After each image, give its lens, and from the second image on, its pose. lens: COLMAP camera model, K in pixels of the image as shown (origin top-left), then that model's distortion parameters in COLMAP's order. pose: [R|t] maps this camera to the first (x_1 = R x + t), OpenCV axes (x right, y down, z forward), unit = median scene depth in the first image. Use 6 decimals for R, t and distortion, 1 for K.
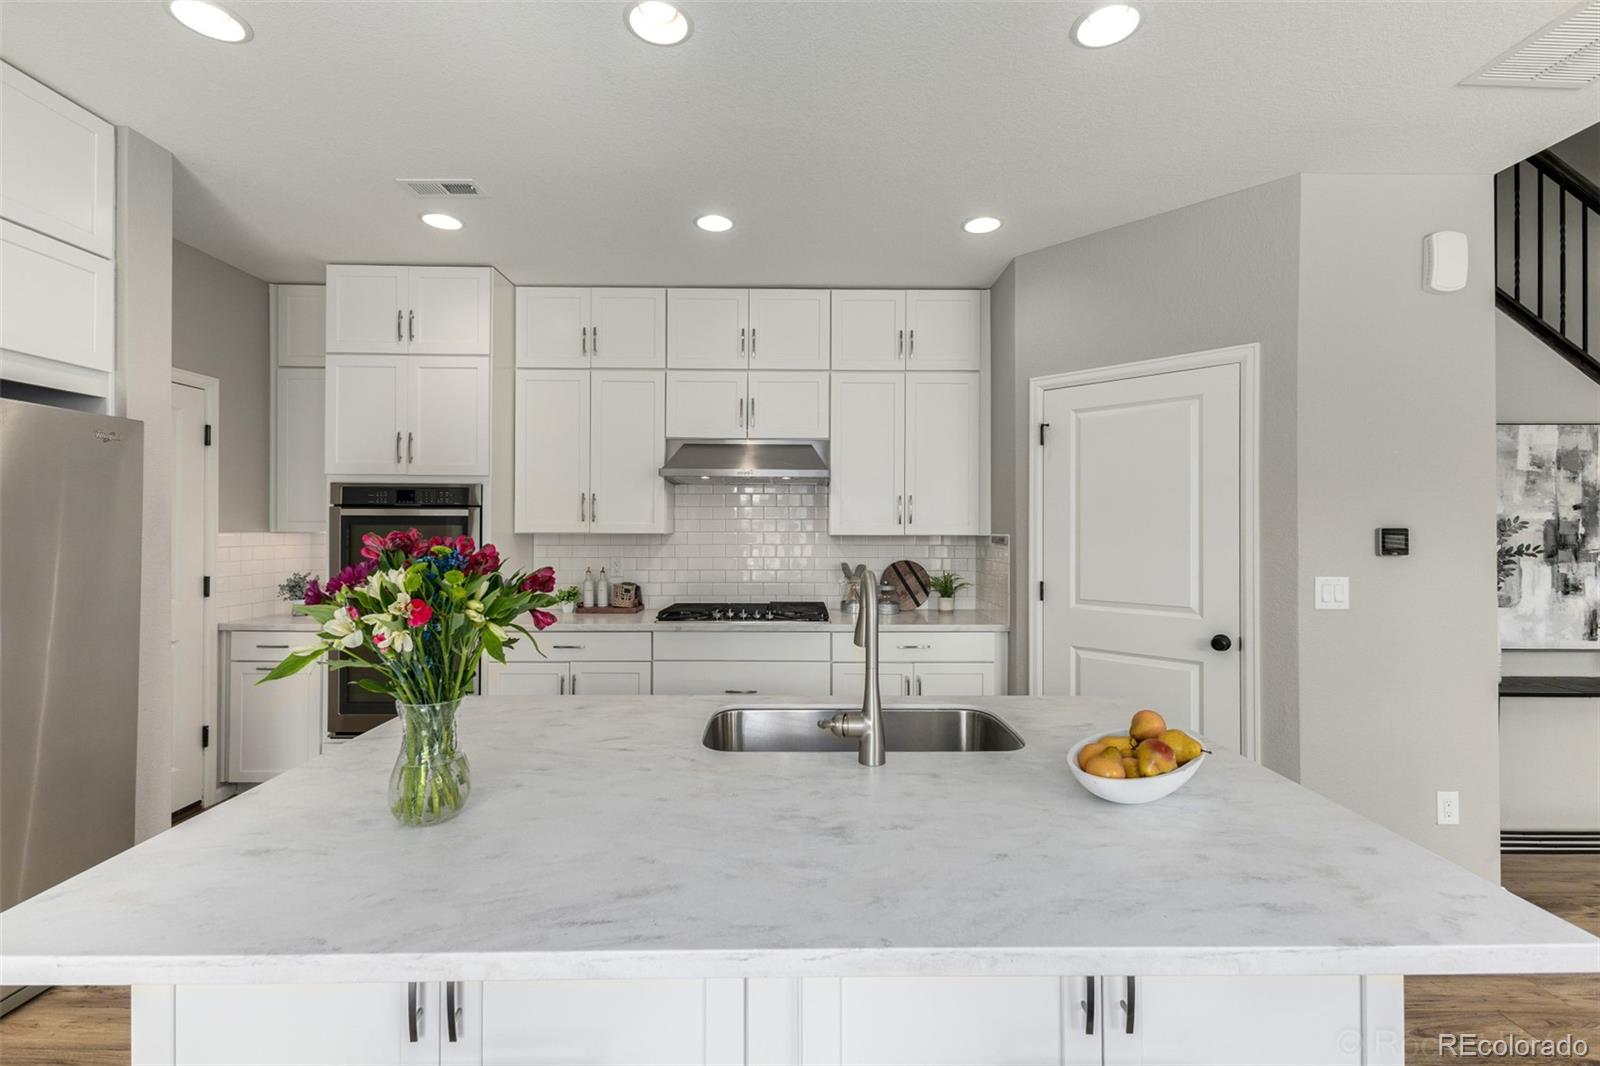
lens RADIAL K [[697.5, 0, 798.0], [0, 697.5, 521.9], [0, 0, 1]] dist [0.009680, -0.000332]
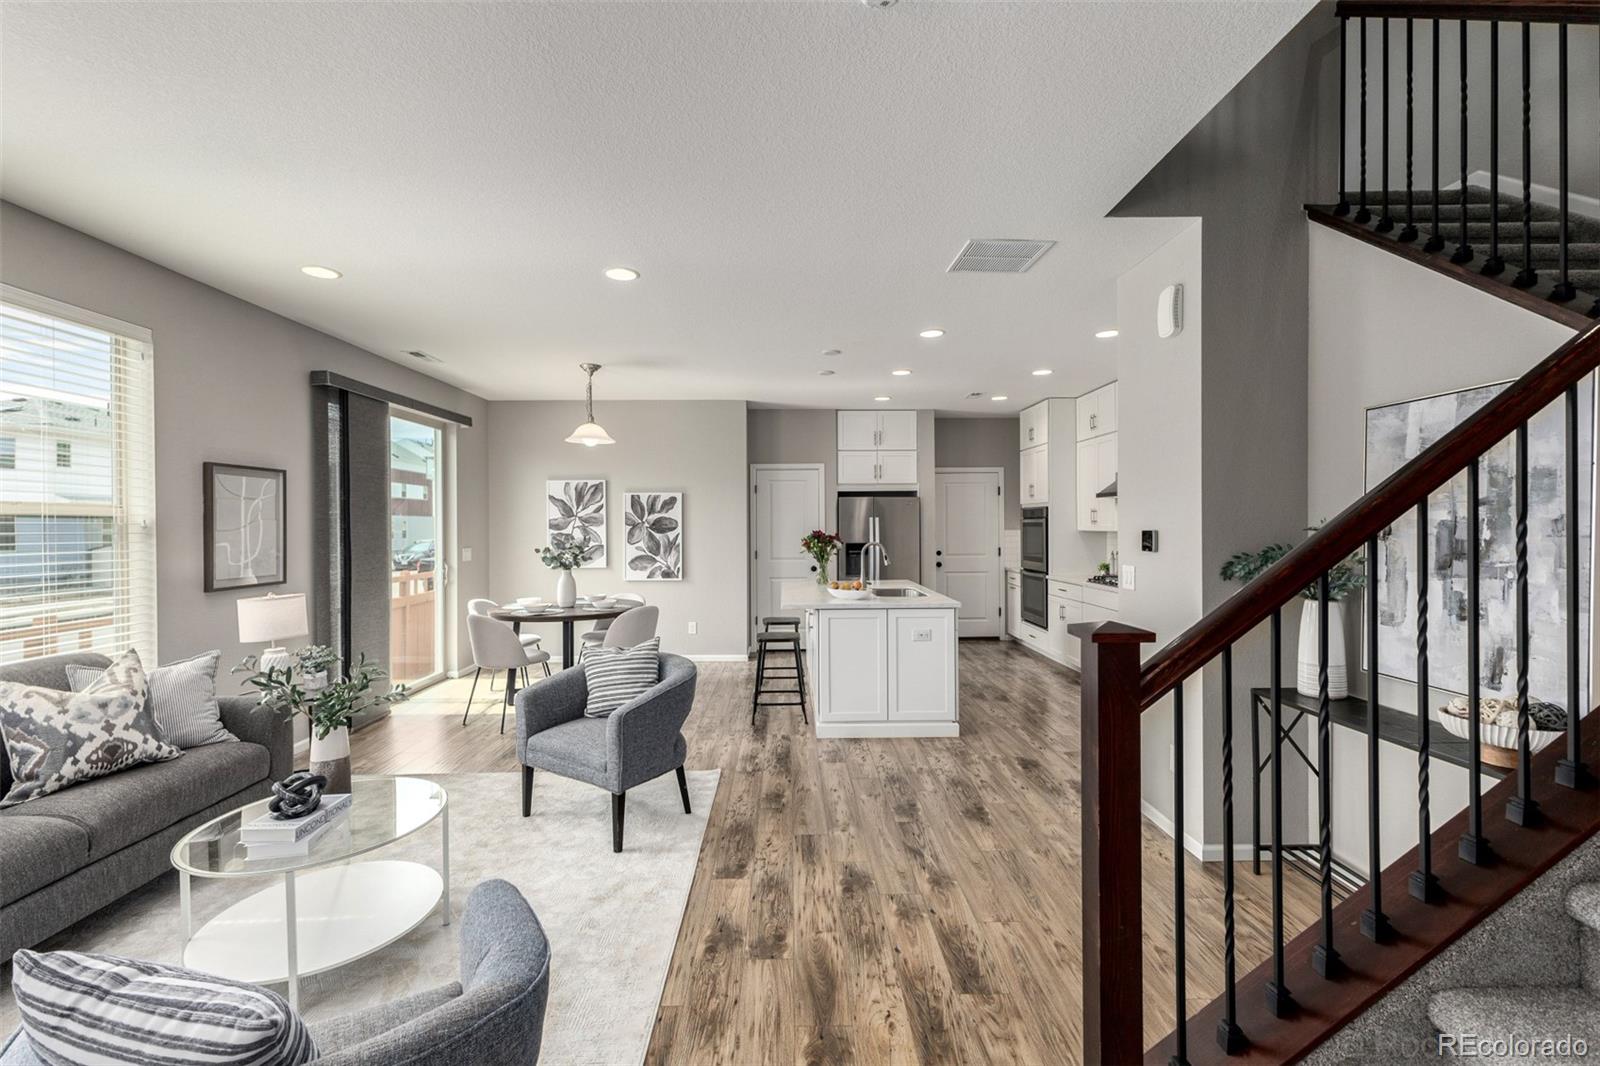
lens RADIAL K [[689.4, 0, 800.0], [0, 689.4, 533.0], [0, 0, 1]] dist [0.010880, -0.000100]
pose [[0.015831, 0.007966, -0.999843, 1.577053], [0.015137, 0.999852, 0.008206, -0.005144], [0.999760, -0.015265, 0.015708, 0.253312]]
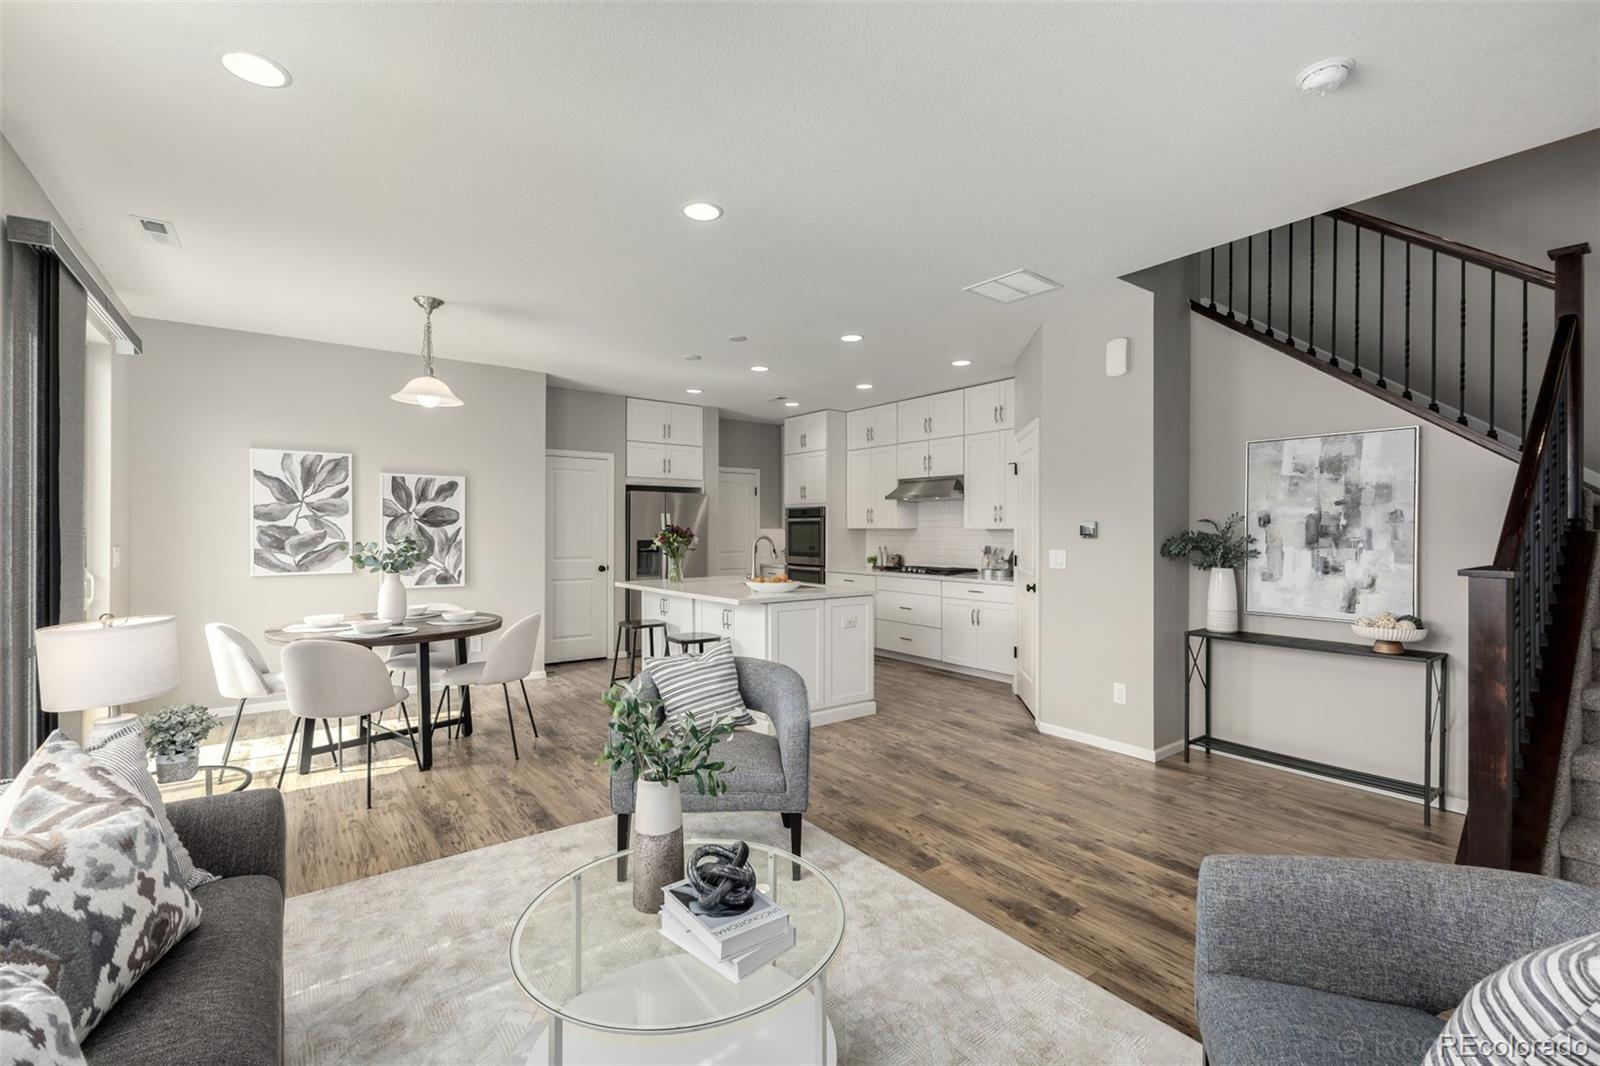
lens RADIAL K [[689.4, 0, 800.0], [0, 689.4, 533.0], [0, 0, 1]] dist [0.010880, -0.000100]
pose [[0.595576, 0.002359, -0.803295, 1.320023], [0.006964, 0.999943, 0.008099, 0.012818], [0.803268, -0.010418, 0.595526, -0.403338]]
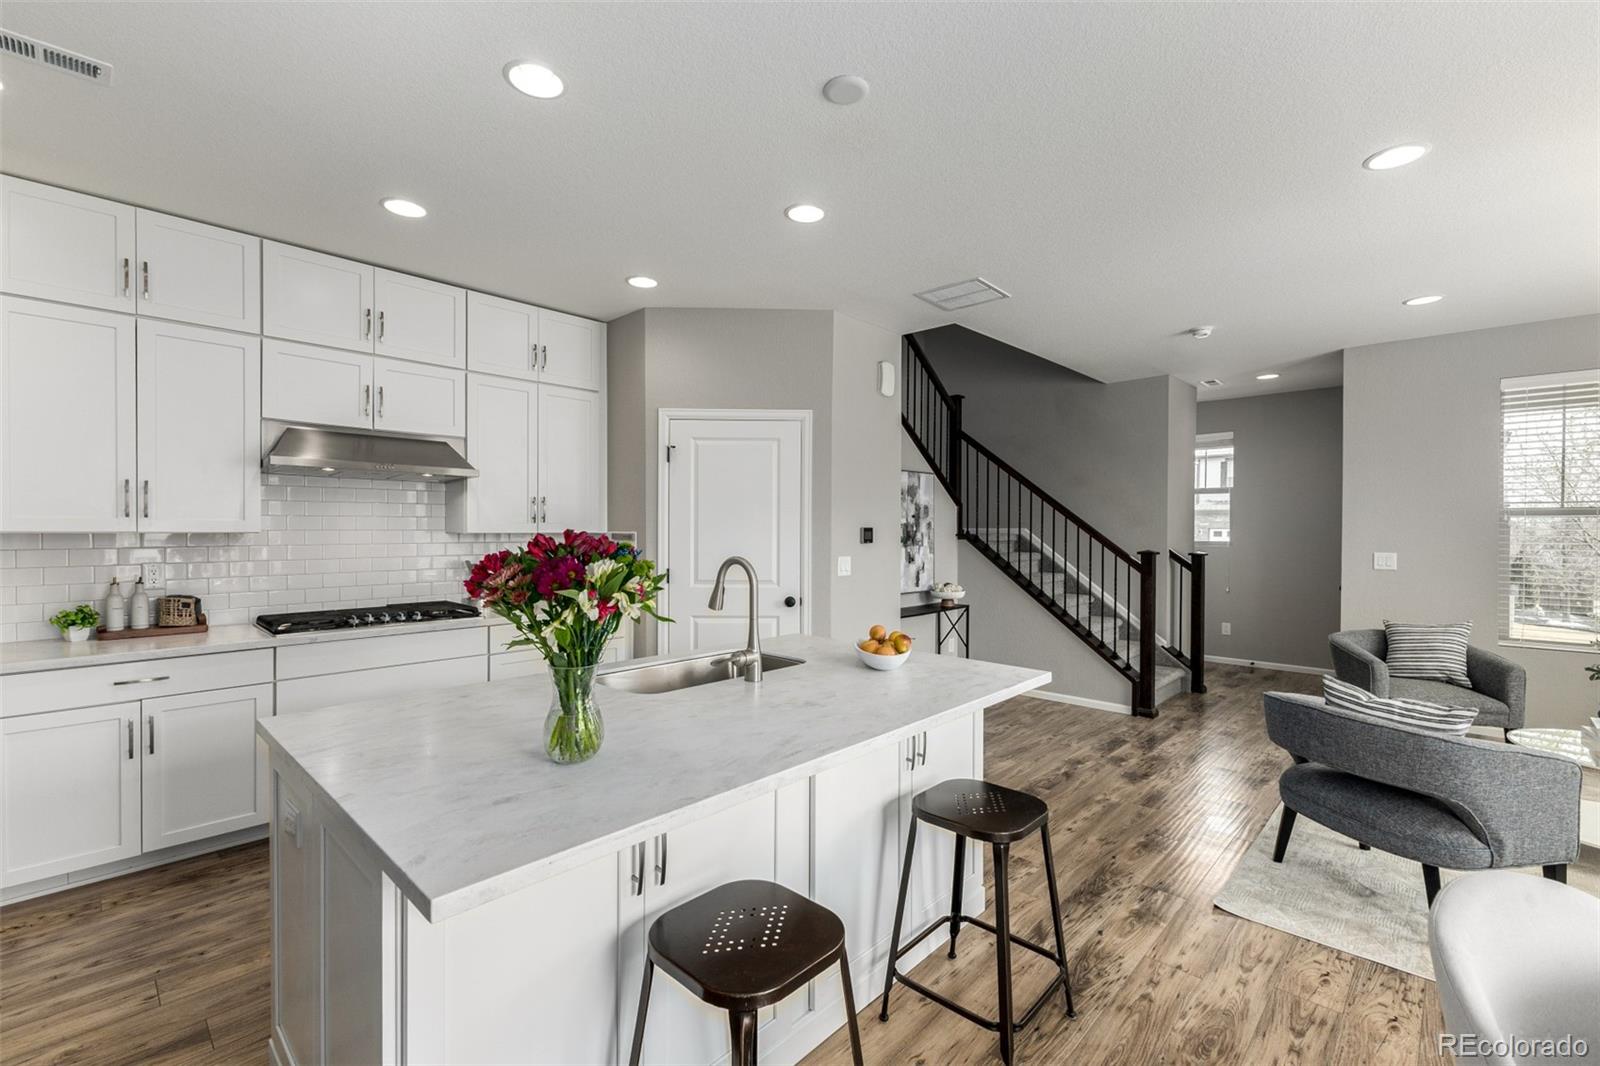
lens RADIAL K [[691.1, 0, 796.6], [0, 691.1, 536.7], [0, 0, 1]] dist [0.009961, -0.000029]
pose [[0.694338, -0.008476, 0.719599, -0.382318], [-0.009484, 0.999736, 0.020927, -0.002013], [-0.719587, -0.021355, 0.694074, -0.049256]]
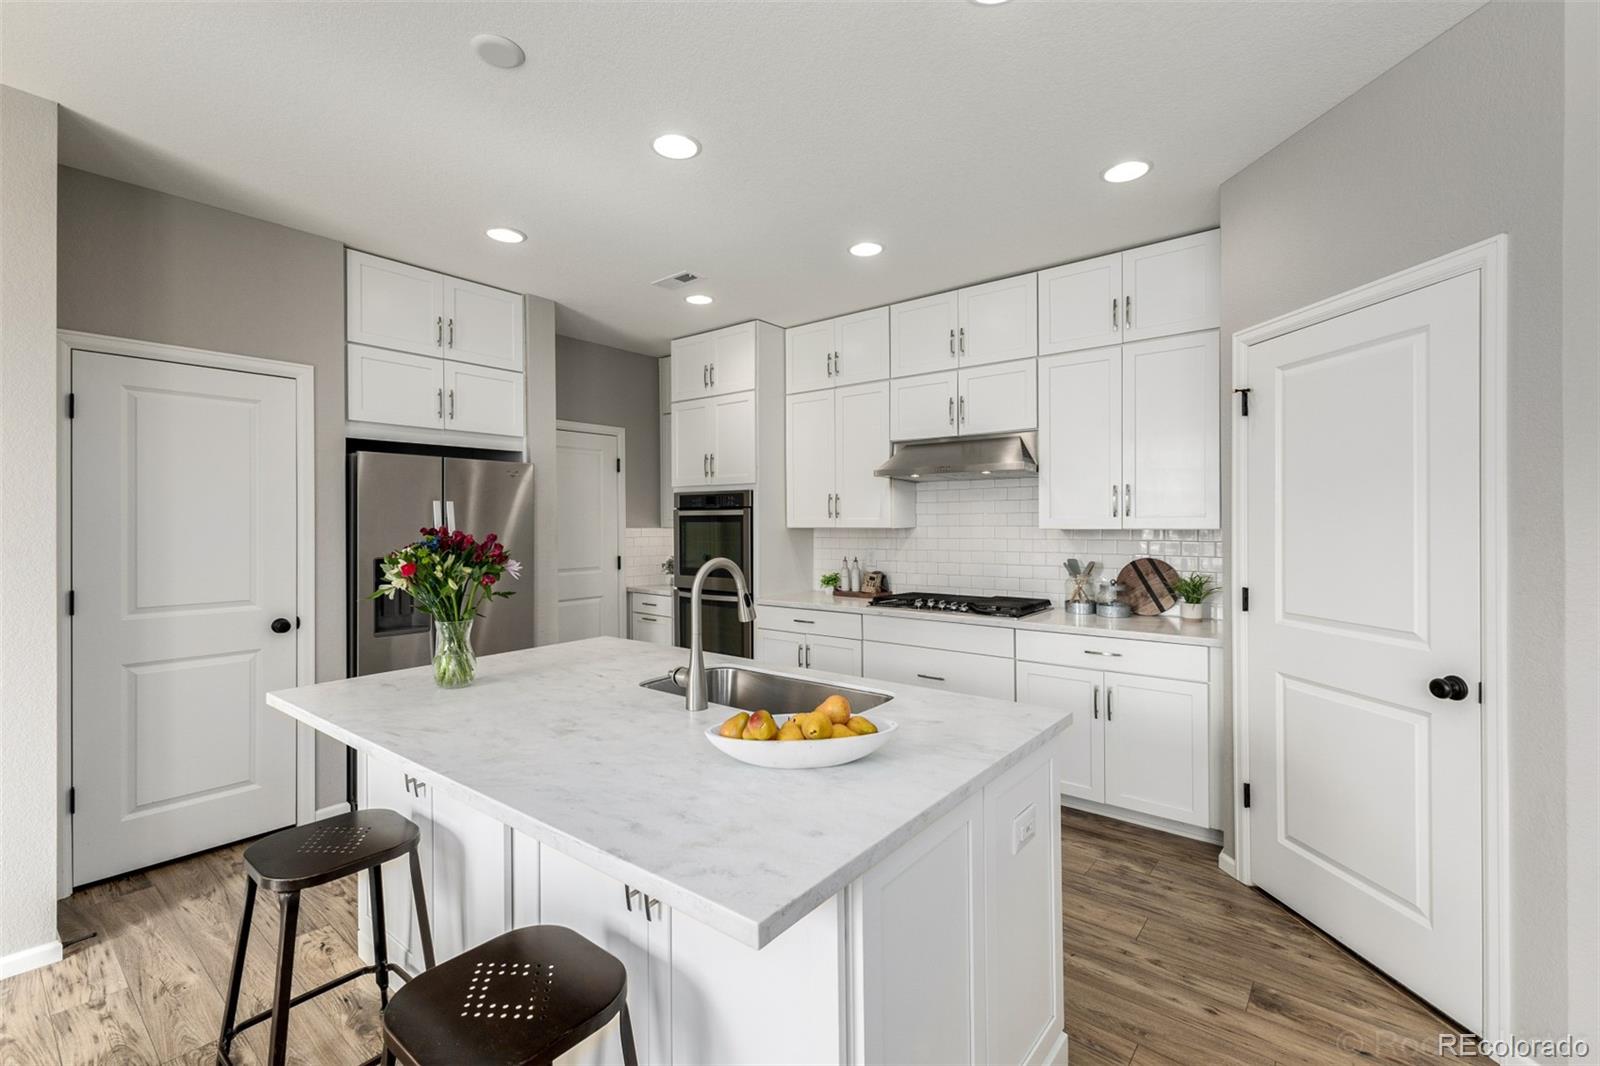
lens RADIAL K [[697.5, 0, 798.0], [0, 697.5, 521.9], [0, 0, 1]] dist [0.009680, -0.000332]
pose [[0.773048, -0.007304, -0.634306, 0.438826], [0.012811, 0.999910, 0.004100, 0.000693], [0.634219, -0.011296, 0.773071, 0.057908]]
